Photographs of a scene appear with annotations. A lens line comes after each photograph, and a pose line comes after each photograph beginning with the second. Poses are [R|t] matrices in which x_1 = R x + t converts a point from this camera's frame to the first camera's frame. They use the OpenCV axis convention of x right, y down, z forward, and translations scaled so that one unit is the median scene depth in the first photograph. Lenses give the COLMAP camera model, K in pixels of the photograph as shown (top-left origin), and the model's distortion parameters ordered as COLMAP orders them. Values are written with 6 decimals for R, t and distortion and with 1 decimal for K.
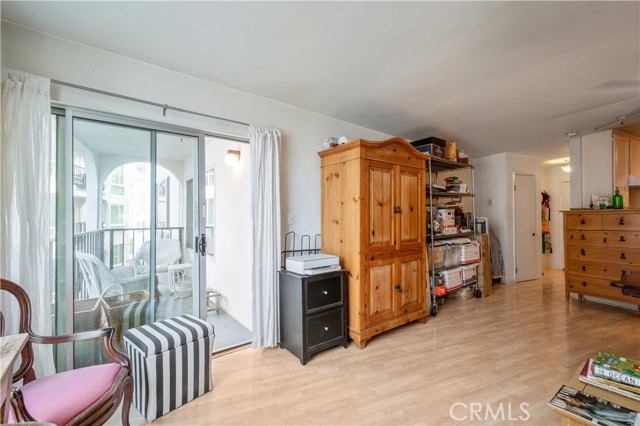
lens RADIAL K [[274.7, 0, 320.5], [0, 274.7, 213.7], [0, 0, 1]] dist [-0.000209, 0.000011]
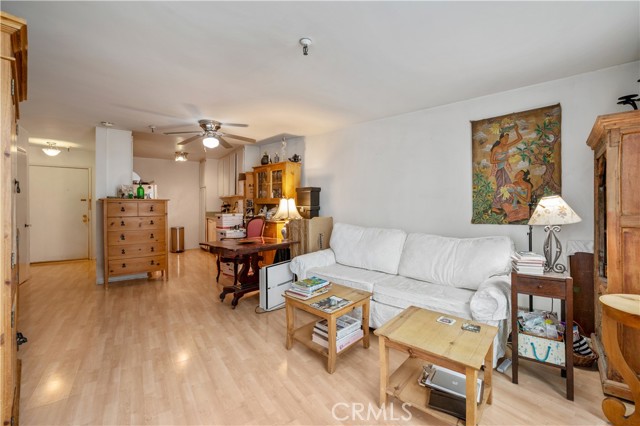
lens RADIAL K [[274.7, 0, 321.2], [0, 274.7, 210.8], [0, 0, 1]] dist [-0.000209, 0.000011]
pose [[-0.186045, -0.011863, 0.982470, -0.327930], [-0.020572, 0.999755, 0.008176, 0.012307], [-0.982326, -0.018691, -0.186244, 0.526561]]
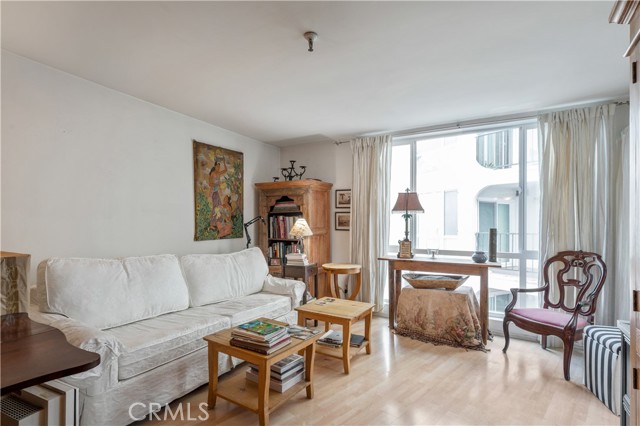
lens RADIAL K [[311.2, 0, 322.7], [0, 311.2, 227.8], [0, 0, 1]] dist [-0.003448, 0.000090]
pose [[-0.930062, 0.002251, -0.367397, 0.586472], [0.005778, 0.999947, -0.008501, 0.019626], [0.367358, -0.010029, -0.930025, 1.078621]]
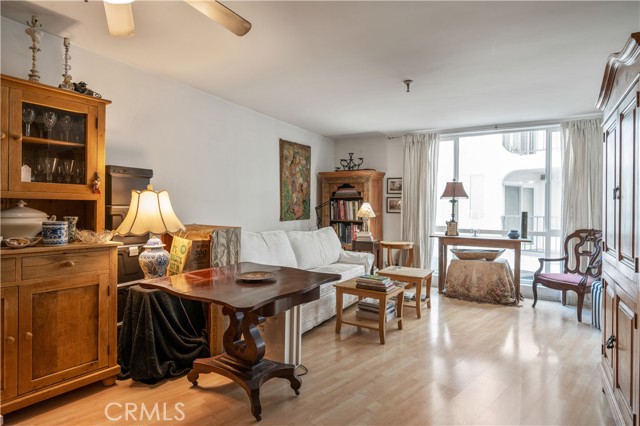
lens RADIAL K [[346.9, 0, 321.6], [0, 346.9, 213.7], [0, 0, 1]] dist [-0.013709, -0.001108]
pose [[-0.931526, 0.003150, -0.363662, 1.026747], [0.002749, 0.999995, 0.001621, 0.020015], [0.363665, 0.000510, -0.931529, 1.382203]]
